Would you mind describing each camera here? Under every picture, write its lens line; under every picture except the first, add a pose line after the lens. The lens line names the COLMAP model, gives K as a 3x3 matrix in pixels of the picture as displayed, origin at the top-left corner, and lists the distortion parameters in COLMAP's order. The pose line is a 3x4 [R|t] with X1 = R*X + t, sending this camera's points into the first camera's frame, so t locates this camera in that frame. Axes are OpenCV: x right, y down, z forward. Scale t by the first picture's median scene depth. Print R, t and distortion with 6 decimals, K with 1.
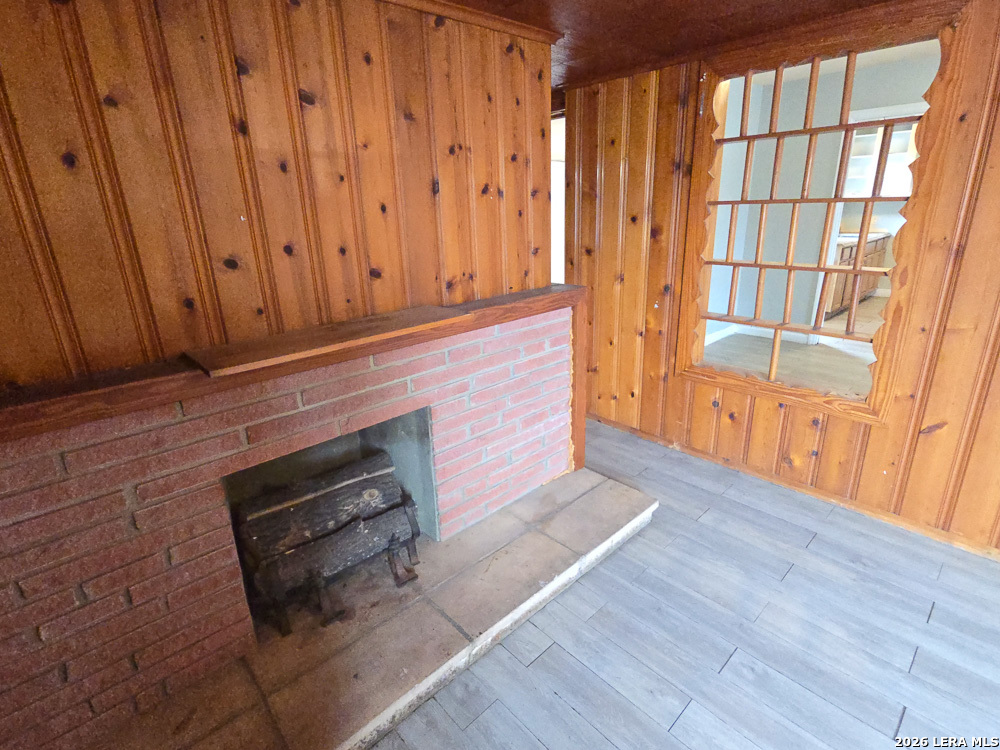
lens RADIAL K [[497.0, 0, 500.0], [0, 497.0, 364.8], [0, 0, 1]] dist [0.002599, -0.004700]
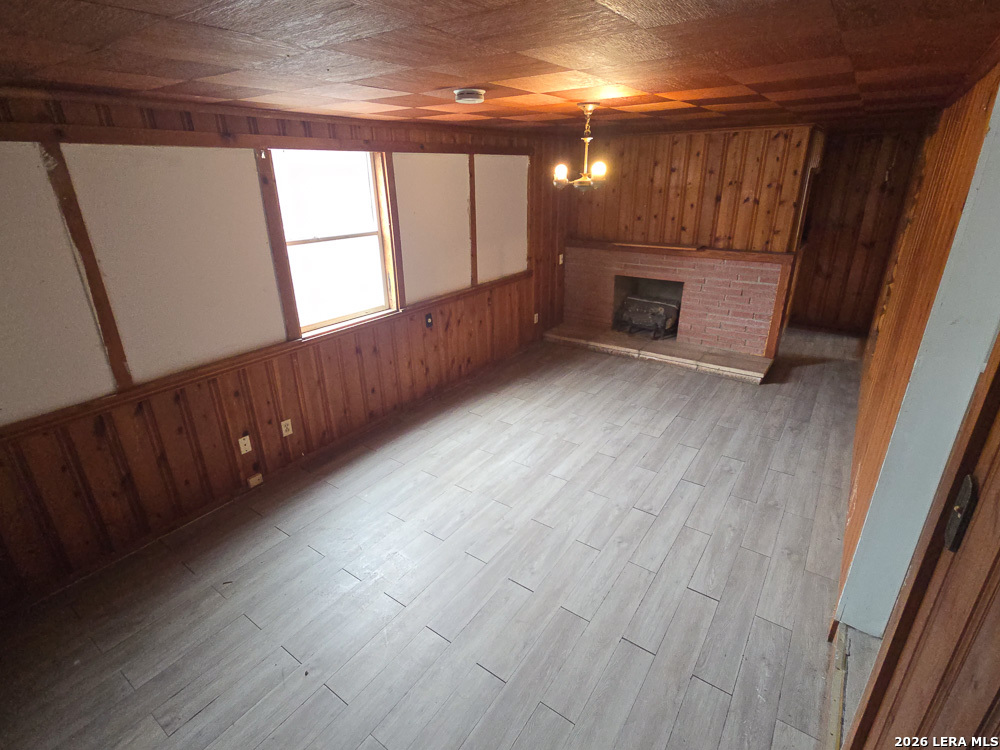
lens RADIAL K [[497.0, 0, 504.1], [0, 497.0, 379.4], [0, 0, 1]] dist [0.002599, -0.004700]
pose [[0.213386, 0.404531, -0.889281, 2.384605], [-0.298499, 0.893715, 0.334922, -0.060229], [0.930250, 0.193982, 0.311459, -0.657206]]
